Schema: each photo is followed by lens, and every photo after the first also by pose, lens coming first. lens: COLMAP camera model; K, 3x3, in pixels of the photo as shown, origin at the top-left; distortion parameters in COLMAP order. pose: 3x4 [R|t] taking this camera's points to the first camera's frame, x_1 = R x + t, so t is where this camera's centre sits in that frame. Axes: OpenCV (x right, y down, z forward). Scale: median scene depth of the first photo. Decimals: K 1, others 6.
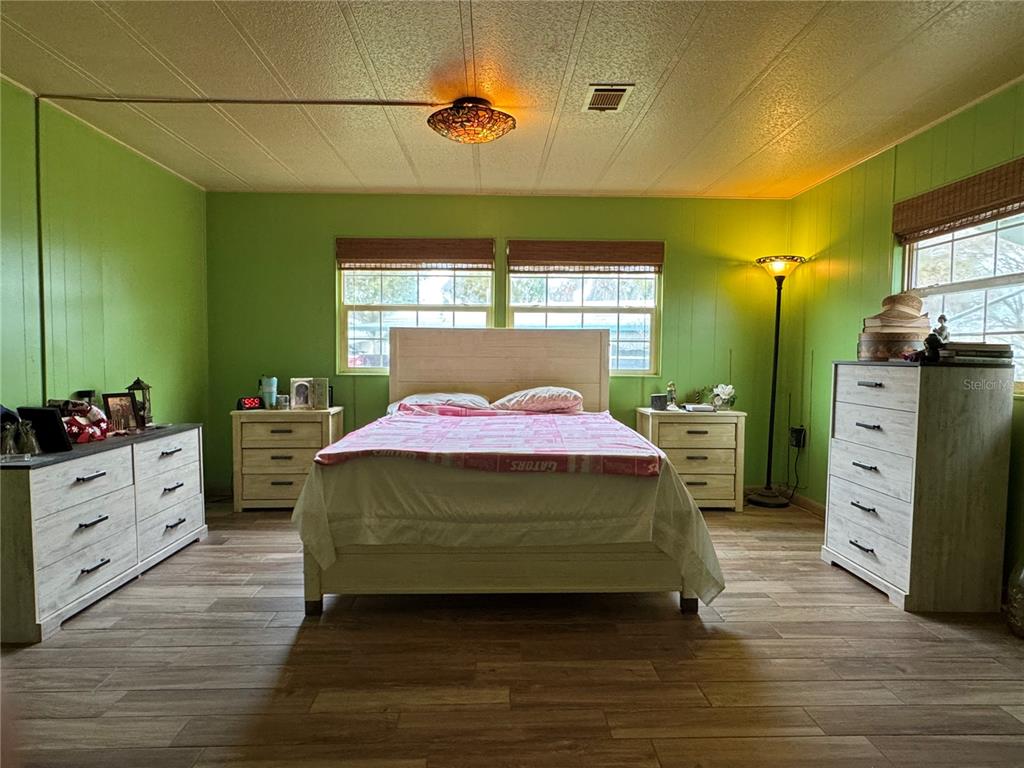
lens RADIAL K [[632.5, 0, 512.9], [0, 632.5, 387.5], [0, 0, 1]] dist [-0.002203, 0.001102]
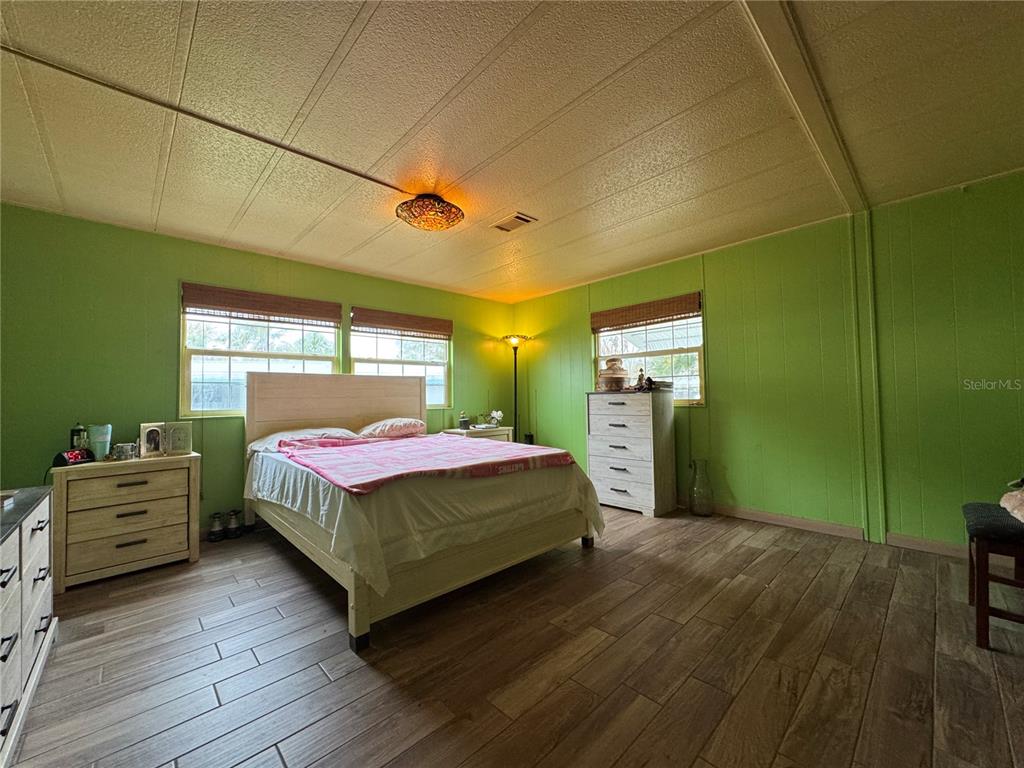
lens RADIAL K [[409.2, 0, 511.8], [0, 409.2, 384.2], [0, 0, 1]] dist [-0.002454, 0.001534]
pose [[0.742091, 0.000652, 0.670299, -0.358009], [0.061298, 0.995743, -0.068832, 0.001652], [-0.667491, 0.092167, 0.738892, 0.204771]]
